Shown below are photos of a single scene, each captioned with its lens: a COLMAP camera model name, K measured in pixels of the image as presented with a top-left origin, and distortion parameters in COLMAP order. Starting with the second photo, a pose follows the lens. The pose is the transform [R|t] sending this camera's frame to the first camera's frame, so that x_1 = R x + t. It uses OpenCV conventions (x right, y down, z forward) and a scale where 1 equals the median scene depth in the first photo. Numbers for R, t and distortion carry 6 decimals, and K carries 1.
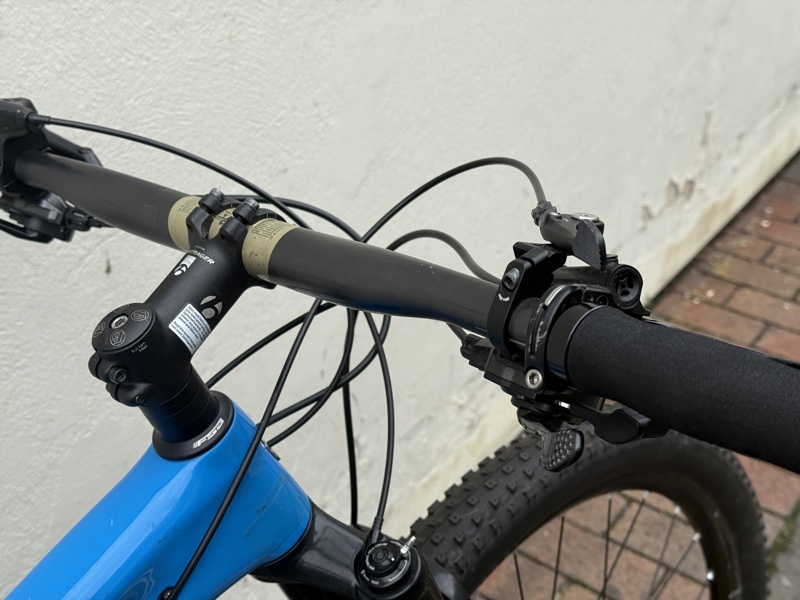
lens RADIAL K [[1135.5, 0, 406.2], [0, 1135.5, 300.9], [0, 0, 1]] dist [0.125876, 0.000000]
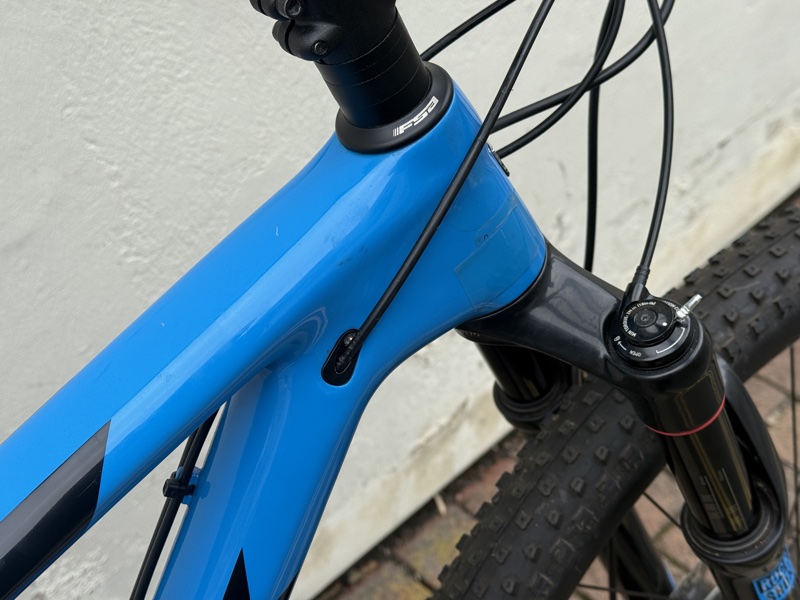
lens RADIAL K [[1135.5, 0, 399.0], [0, 1135.5, 296.5], [0, 0, 1]] dist [0.125876, 0.000000]
pose [[0.985600, 0.076752, -0.150669, -0.061519], [-0.051624, 0.985089, 0.164117, 0.094208], [0.161019, -0.153975, 0.974866, 0.270736]]
